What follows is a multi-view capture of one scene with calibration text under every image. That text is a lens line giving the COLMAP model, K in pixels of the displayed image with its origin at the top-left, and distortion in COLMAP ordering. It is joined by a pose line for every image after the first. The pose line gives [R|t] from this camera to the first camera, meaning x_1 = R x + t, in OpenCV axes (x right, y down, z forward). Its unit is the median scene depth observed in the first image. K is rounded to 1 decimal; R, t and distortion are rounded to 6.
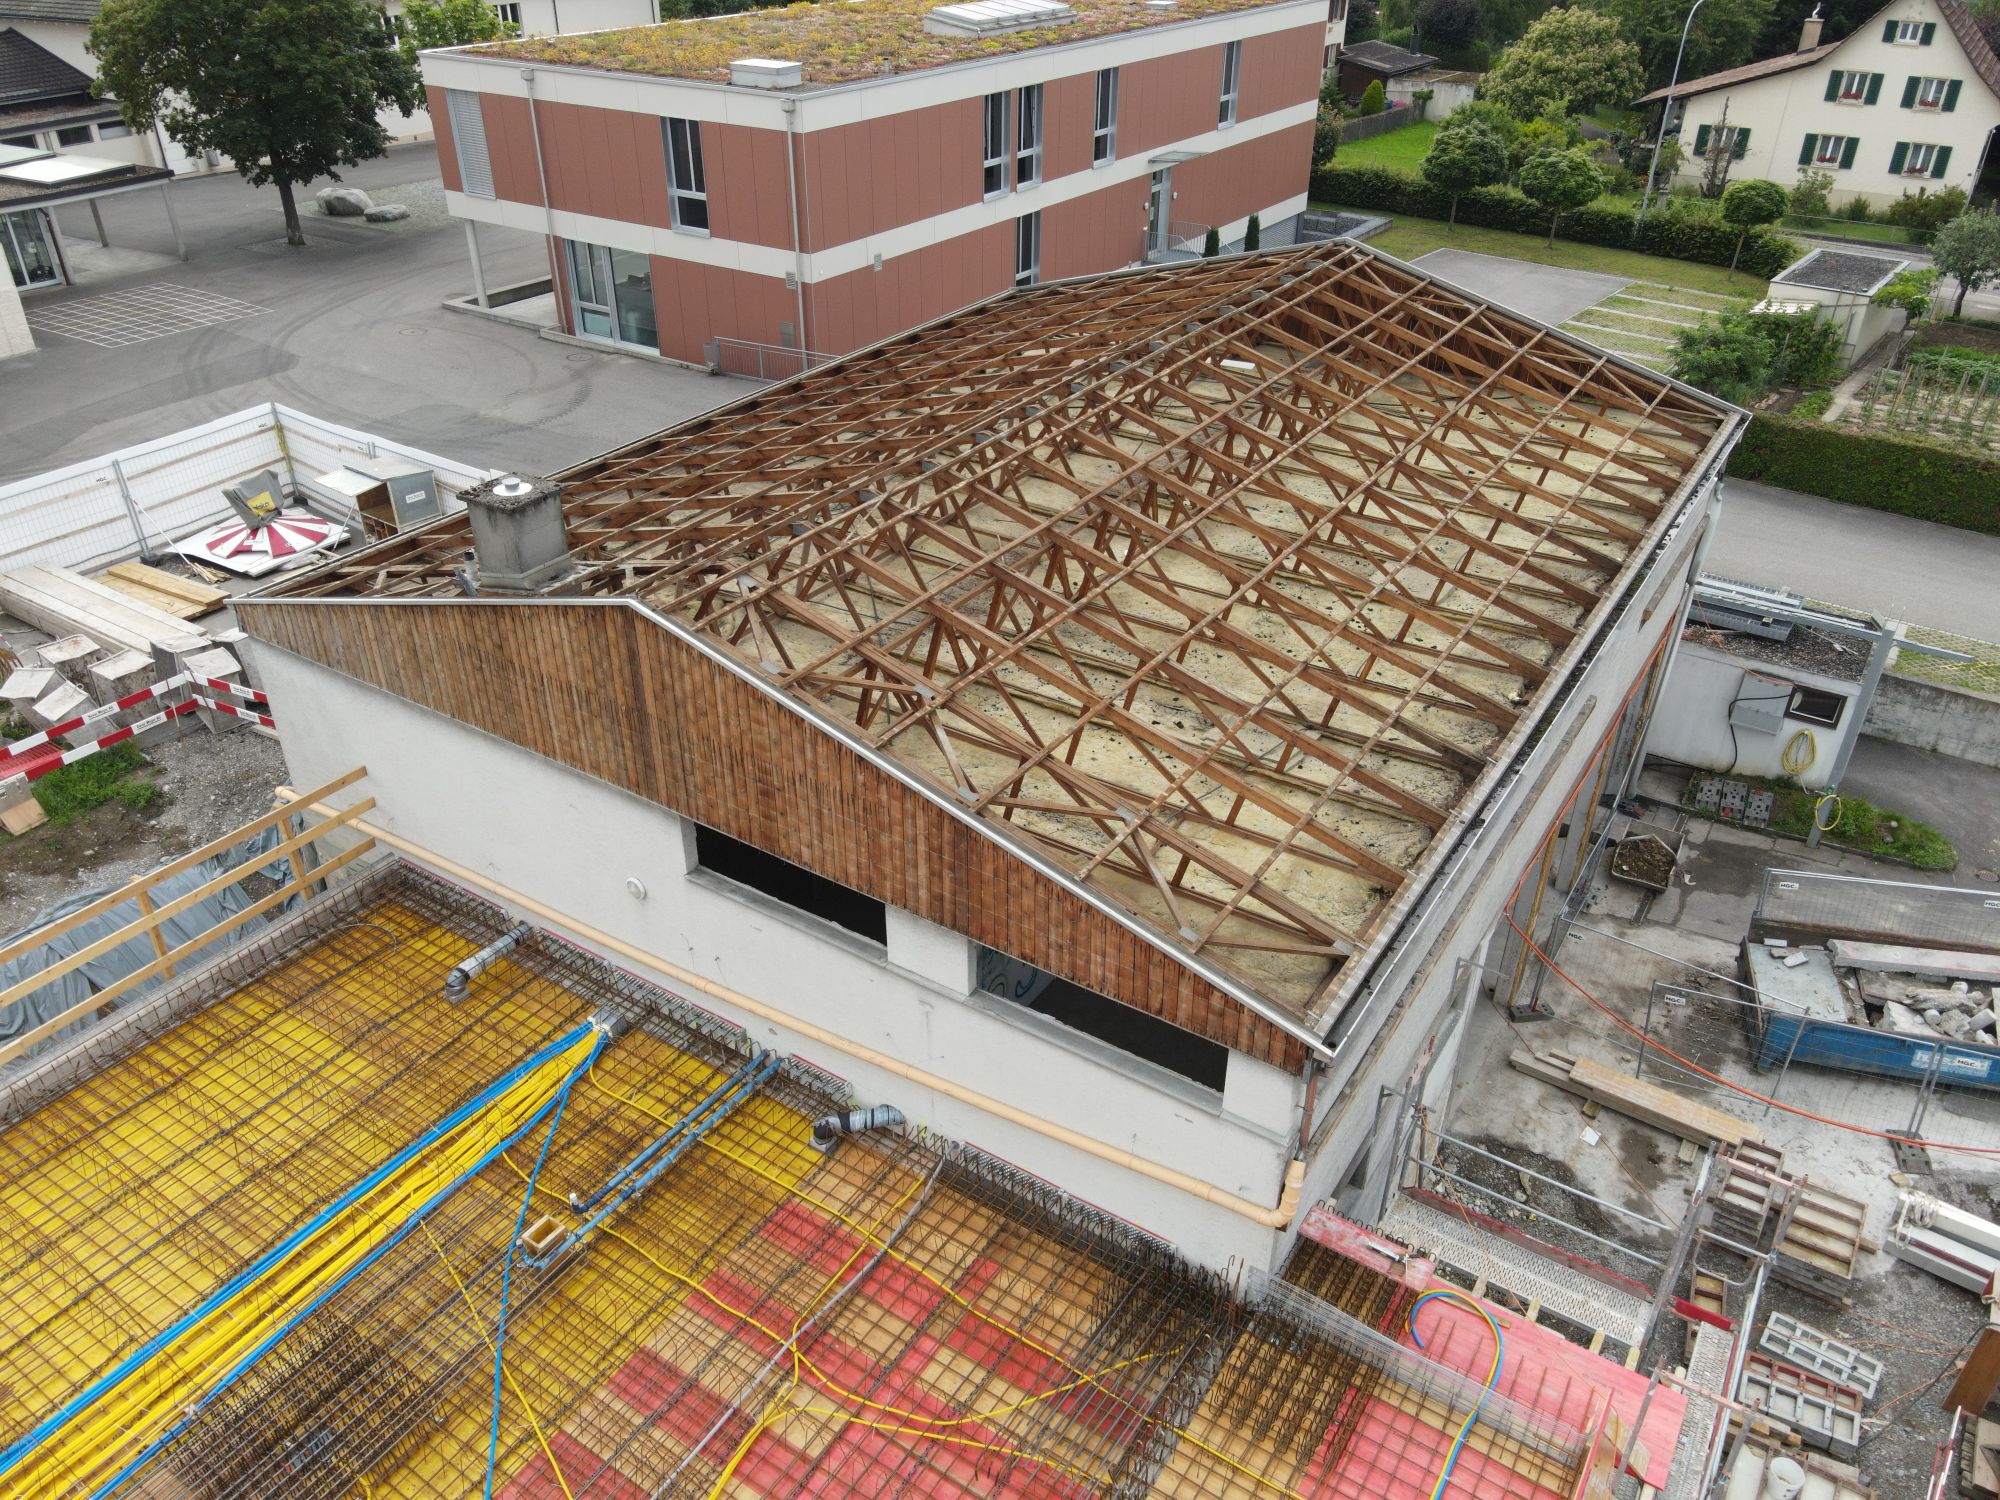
lens RADIAL K [[1469.3, 0, 988.8], [0, 1469.3, 752.1], [0, 0, 1]] dist [0.015459, -0.005166]
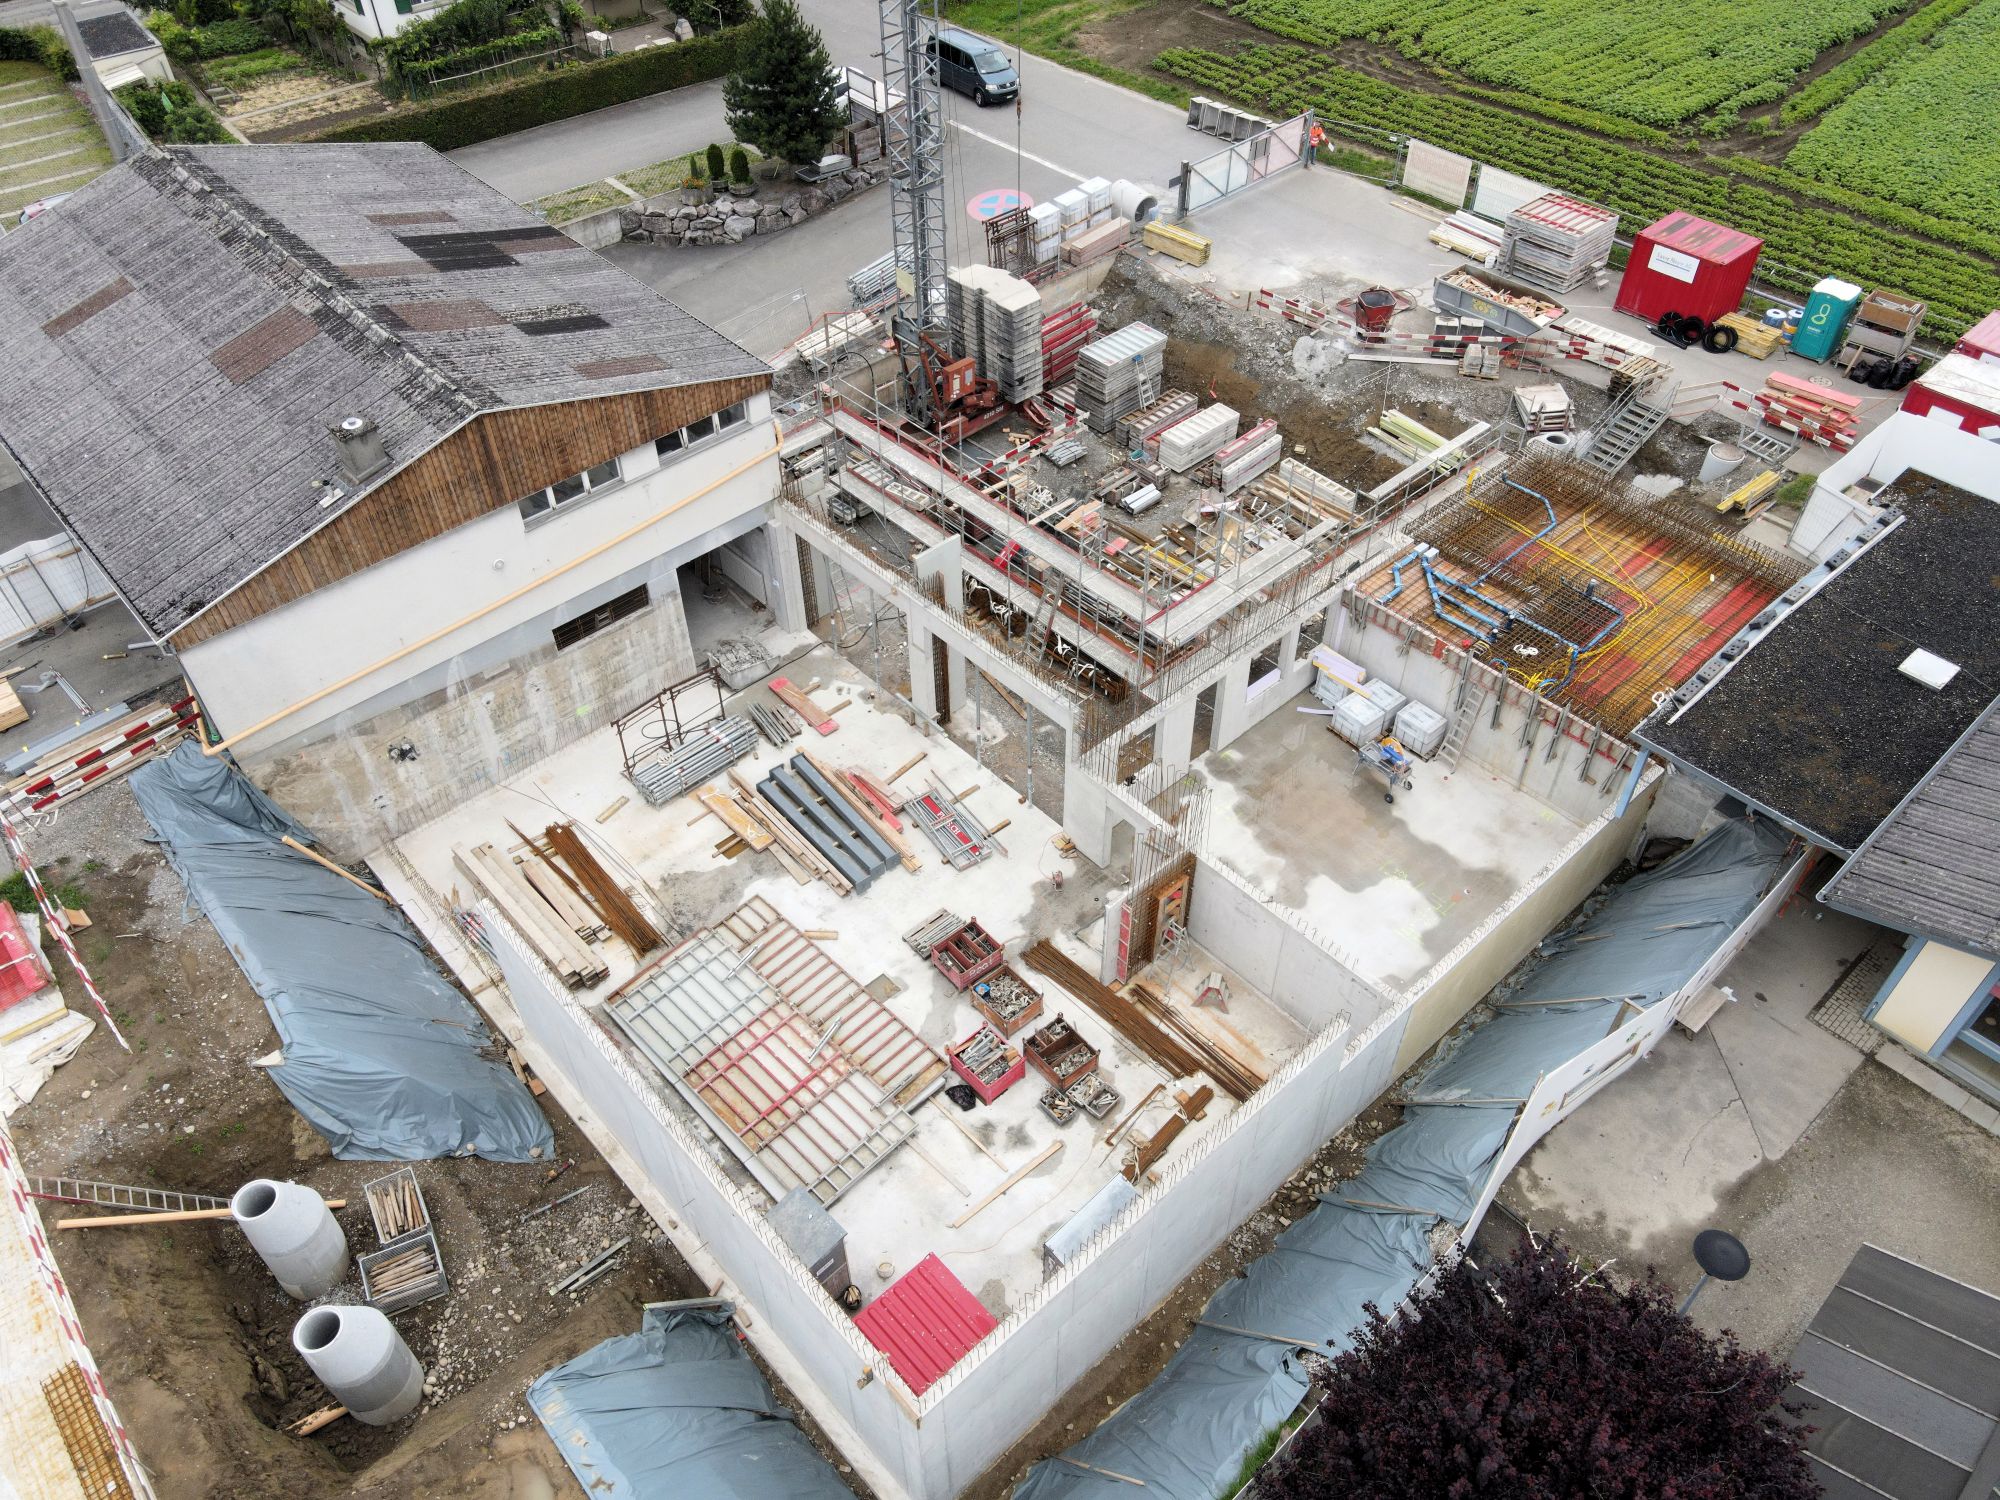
lens RADIAL K [[1469.3, 0, 988.8], [0, 1469.3, 752.1], [0, 0, 1]] dist [0.015459, -0.005166]
pose [[0.253815, -0.687010, 0.680878, -0.587613], [0.521044, 0.690179, 0.502162, -0.142429], [-0.814918, 0.227311, 0.533140, -0.207522]]
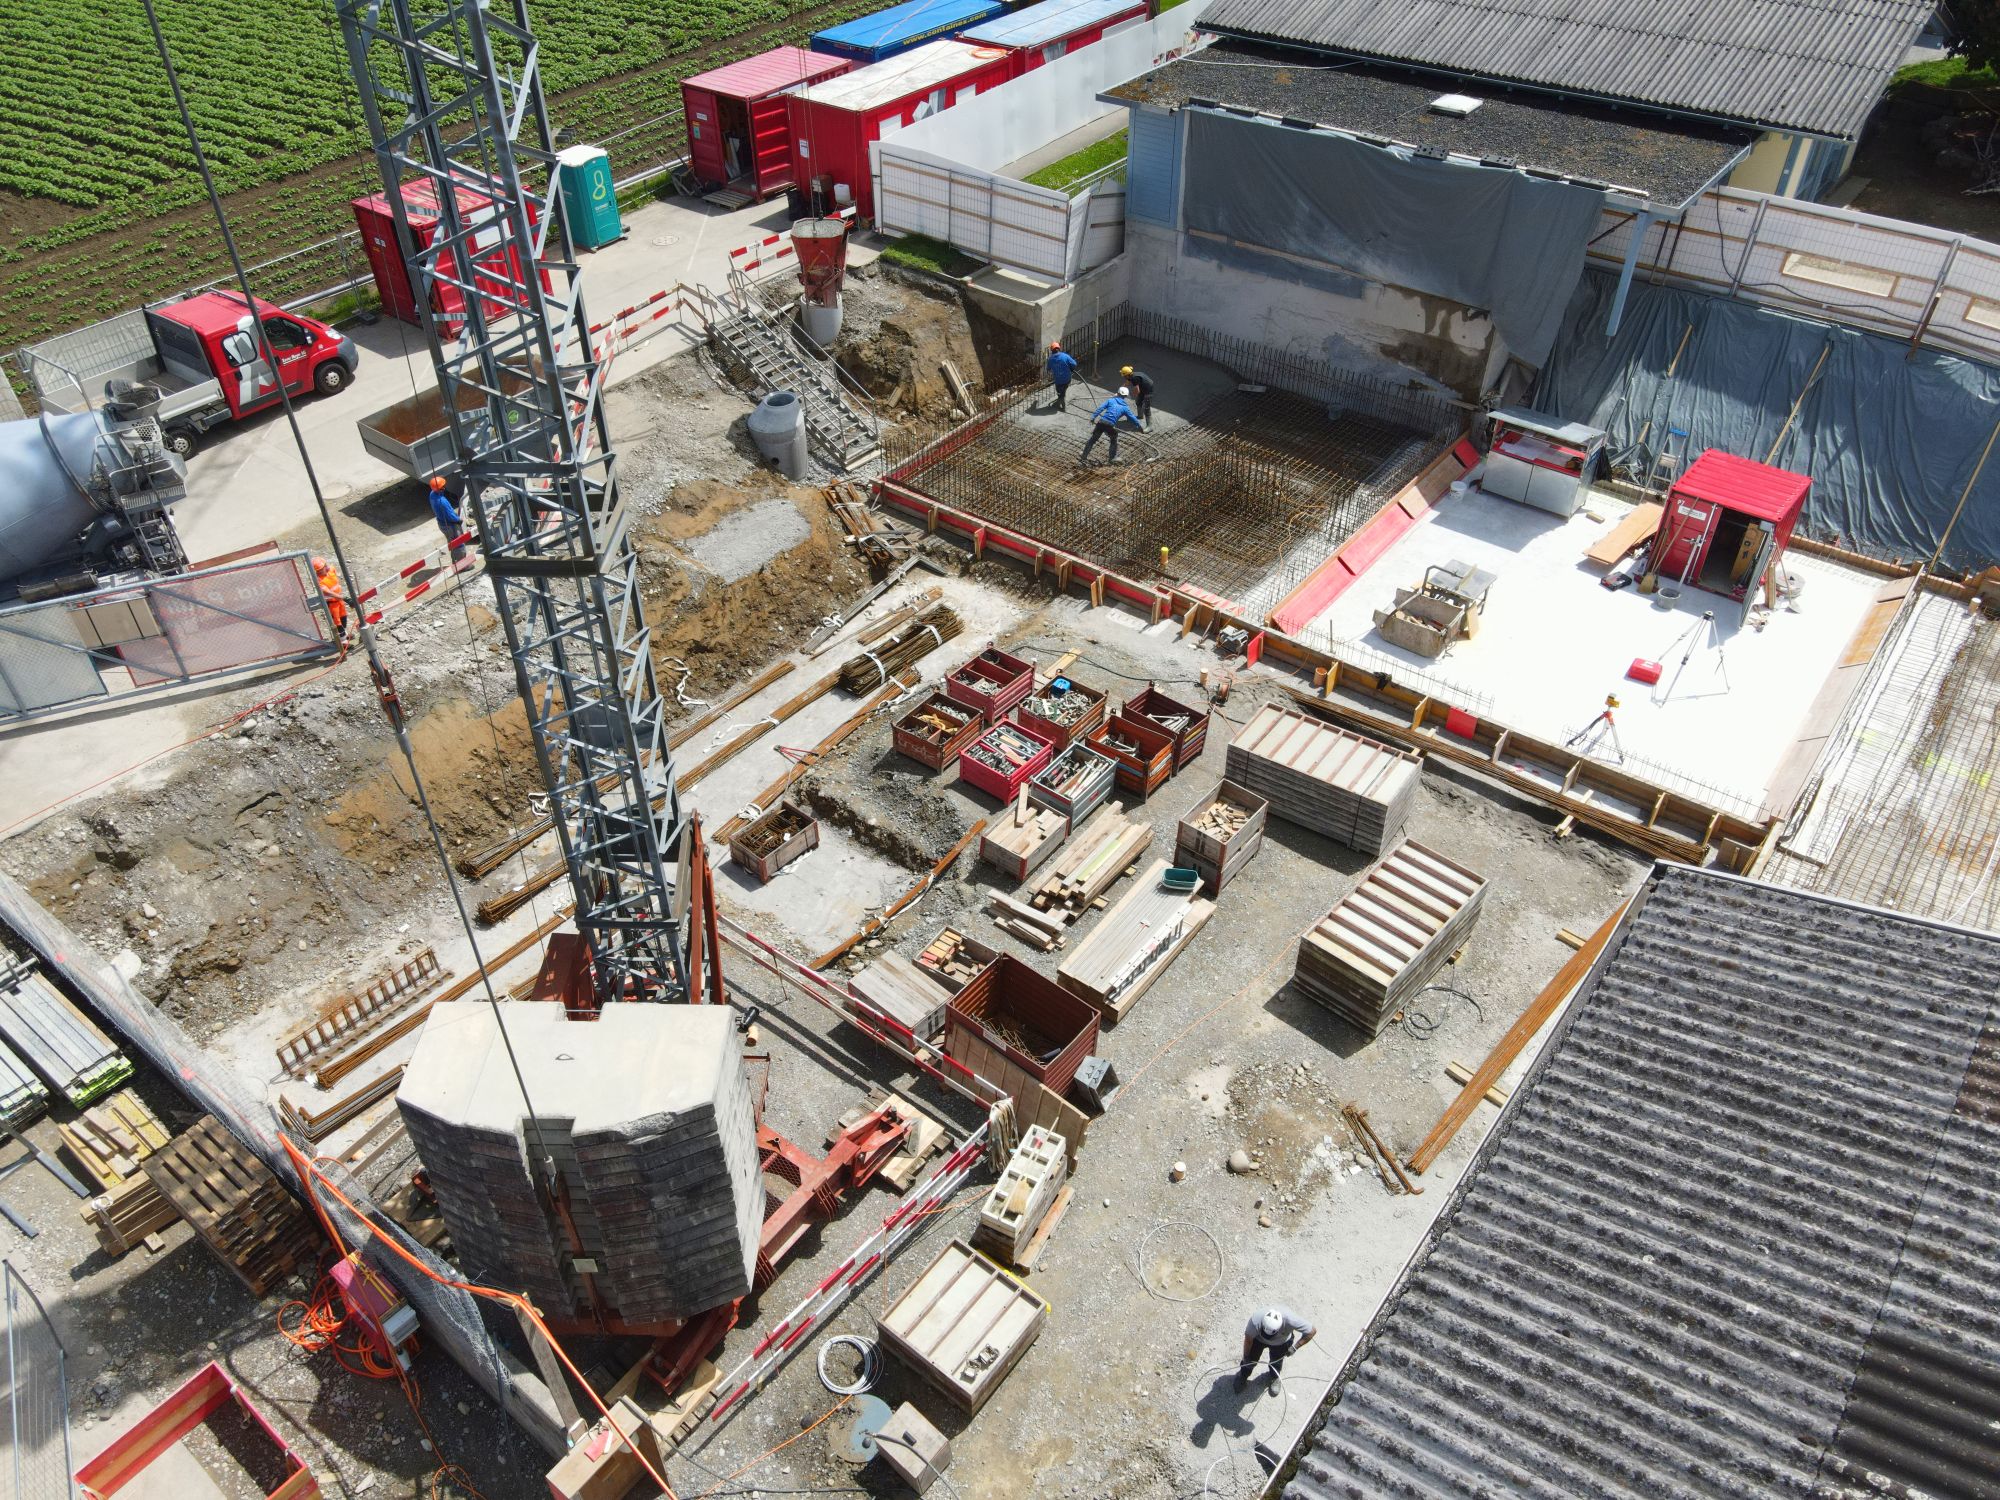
lens RADIAL K [[1449.5, 0, 1000.0], [0, 1449.5, 750.0], [0, 0, 1]] dist [0.012312, 0.009705]
pose [[-0.996307, -0.047916, 0.071249, 0.155144], [0.053221, 0.306545, 0.950367, -0.200751], [-0.067378, 0.950649, -0.302863, 0.322069]]
